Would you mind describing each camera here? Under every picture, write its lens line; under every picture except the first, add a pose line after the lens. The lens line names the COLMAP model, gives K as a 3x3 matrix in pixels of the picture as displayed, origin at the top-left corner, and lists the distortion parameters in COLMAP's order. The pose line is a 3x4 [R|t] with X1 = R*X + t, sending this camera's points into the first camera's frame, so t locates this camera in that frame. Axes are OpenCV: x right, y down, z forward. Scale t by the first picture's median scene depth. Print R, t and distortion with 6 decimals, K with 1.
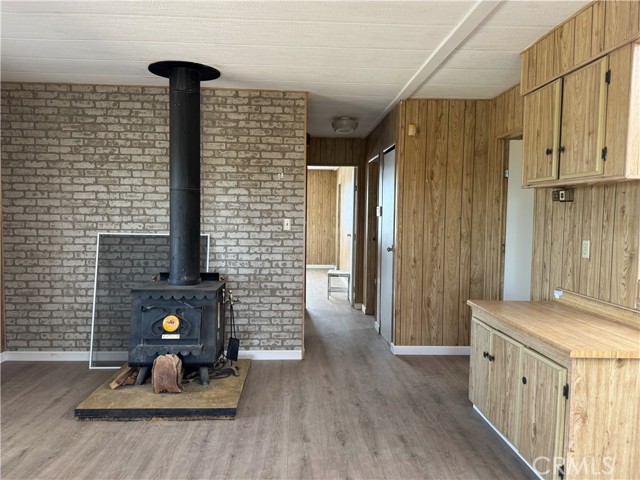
lens RADIAL K [[468.8, 0, 320.2], [0, 468.8, 244.2], [0, 0, 1]] dist [0.055754, -0.070259]
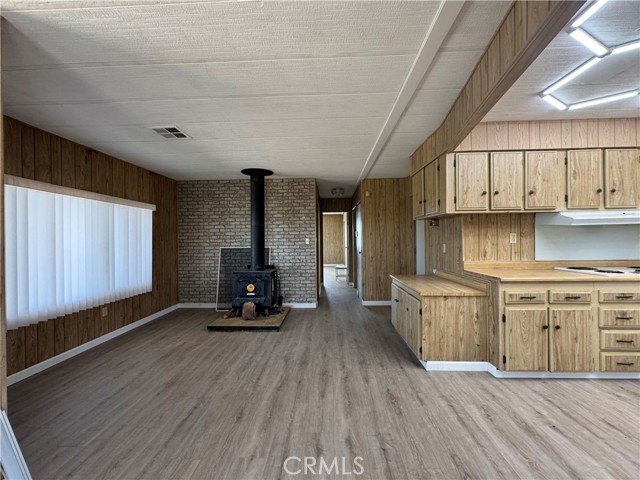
lens RADIAL K [[255.3, 0, 319.8], [0, 255.3, 240.1], [0, 0, 1]] dist [-0.006103, 0.001289]
pose [[0.995659, -0.025866, -0.089411, 0.107752], [0.020386, 0.997889, -0.061667, 0.028856], [0.090817, 0.059576, 0.994084, -0.140659]]
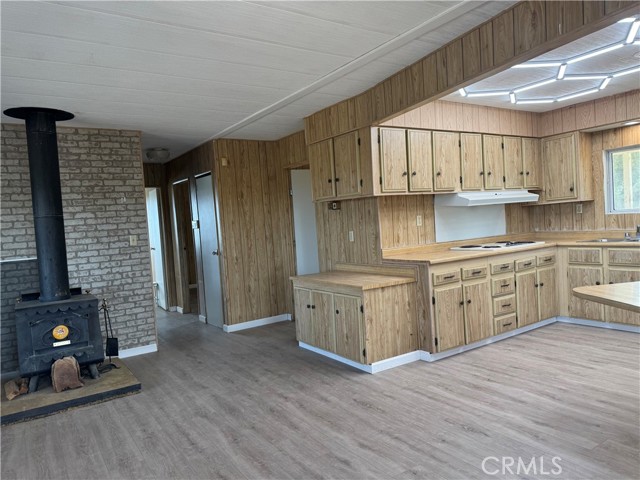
lens RADIAL K [[449.8, 0, 321.6], [0, 449.8, 244.2], [0, 0, 1]] dist [0.063108, -0.081281]
pose [[0.854150, -0.095427, 0.511196, -0.321562], [0.108057, 0.994132, 0.005028, 0.016909], [-0.508676, 0.050943, 0.859449, -0.299193]]
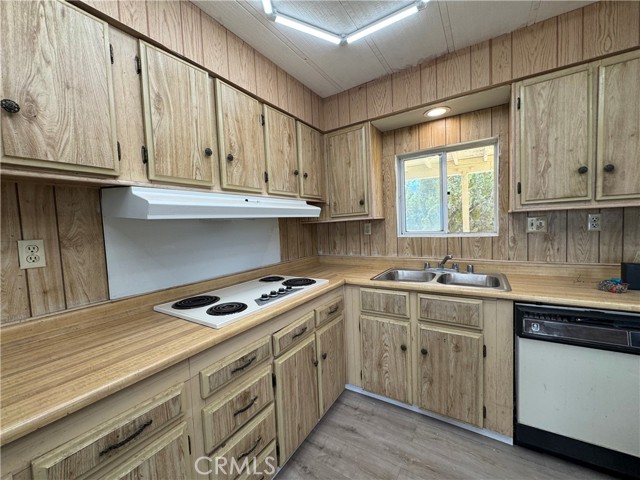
lens RADIAL K [[255.3, 0, 319.6], [0, 255.3, 239.4], [0, 0, 1]] dist [-0.006103, 0.001289]
pose [[0.578415, -0.084470, 0.811357, 0.627039], [0.101482, 0.994349, 0.031175, -0.008328], [-0.809406, 0.064306, 0.583719, 0.306331]]
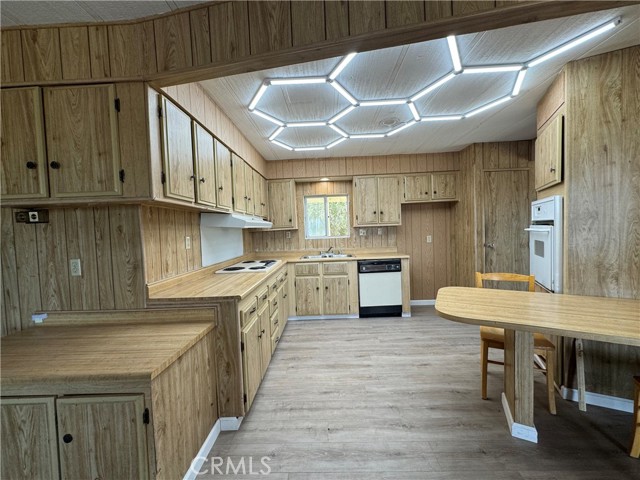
lens RADIAL K [[255.3, 0, 319.0], [0, 255.3, 239.8], [0, 0, 1]] dist [-0.006103, 0.001289]
pose [[0.076139, -0.053212, 0.995676, 0.035779], [0.102218, 0.993730, 0.045292, -0.018983], [-0.991844, 0.098328, 0.081101, 0.364218]]
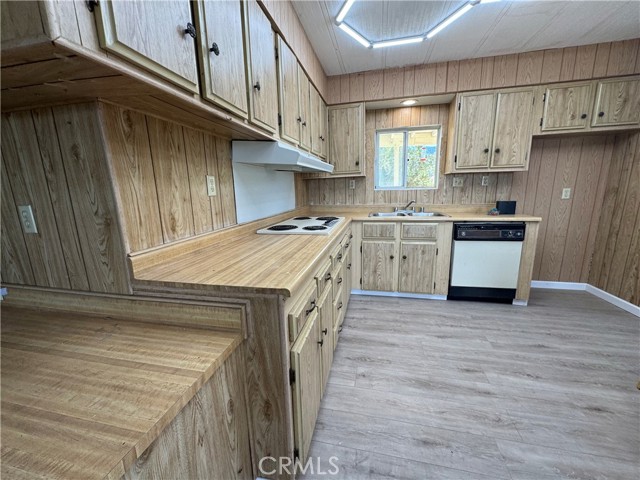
lens RADIAL K [[255.3, 0, 318.8], [0, 255.3, 239.6], [0, 0, 1]] dist [-0.006103, 0.001289]
pose [[0.271864, -0.210957, 0.938929, 0.302548], [0.088886, 0.977011, 0.193776, 0.004817], [-0.958222, 0.030777, 0.284365, 0.468877]]
